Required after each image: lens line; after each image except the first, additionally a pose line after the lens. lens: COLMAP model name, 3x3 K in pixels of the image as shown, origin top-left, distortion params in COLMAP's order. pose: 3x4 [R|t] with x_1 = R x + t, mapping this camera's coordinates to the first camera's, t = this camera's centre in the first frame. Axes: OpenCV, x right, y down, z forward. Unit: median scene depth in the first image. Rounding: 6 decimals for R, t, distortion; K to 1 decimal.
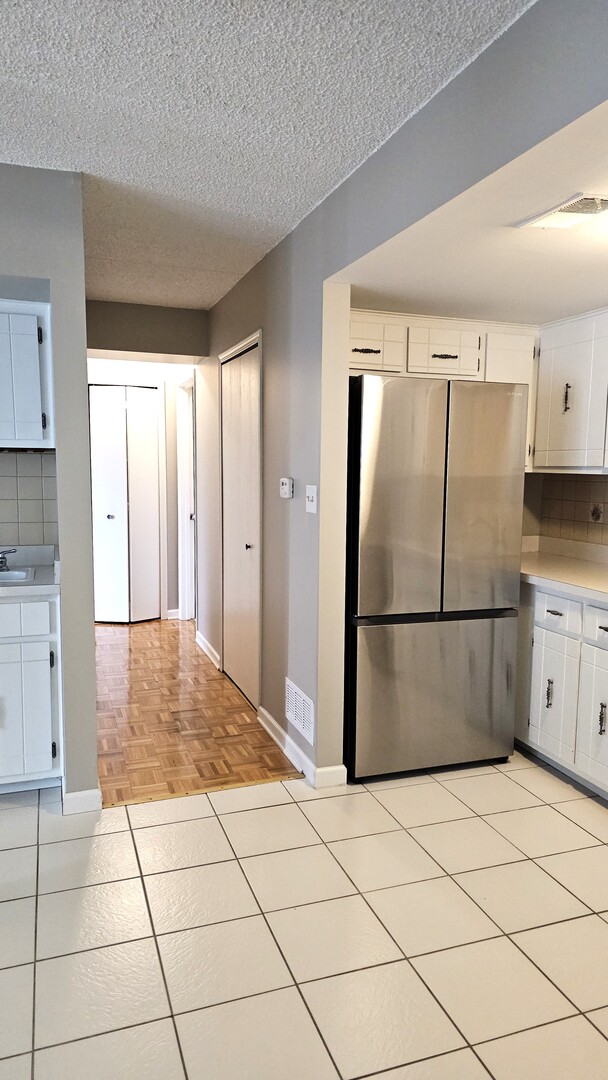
lens RADIAL K [[725.5, 0, 309.0], [0, 725.5, 546.8], [0, 0, 1]] dist [0.055113, -0.051167]
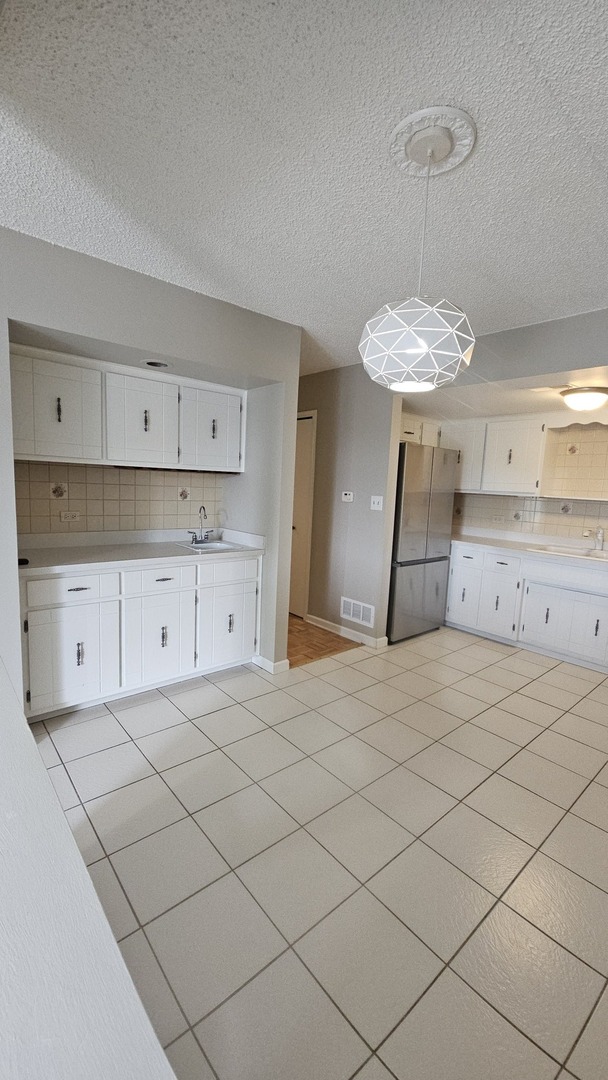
lens RADIAL K [[442.2, 0, 301.5], [0, 442.2, 538.8], [0, 0, 1]] dist [0.001499, 0.000047]
pose [[0.933142, -0.015081, 0.359193, -0.605746], [0.005550, 0.999605, 0.027553, -0.004059], [-0.359466, -0.023717, 0.932857, -0.046489]]
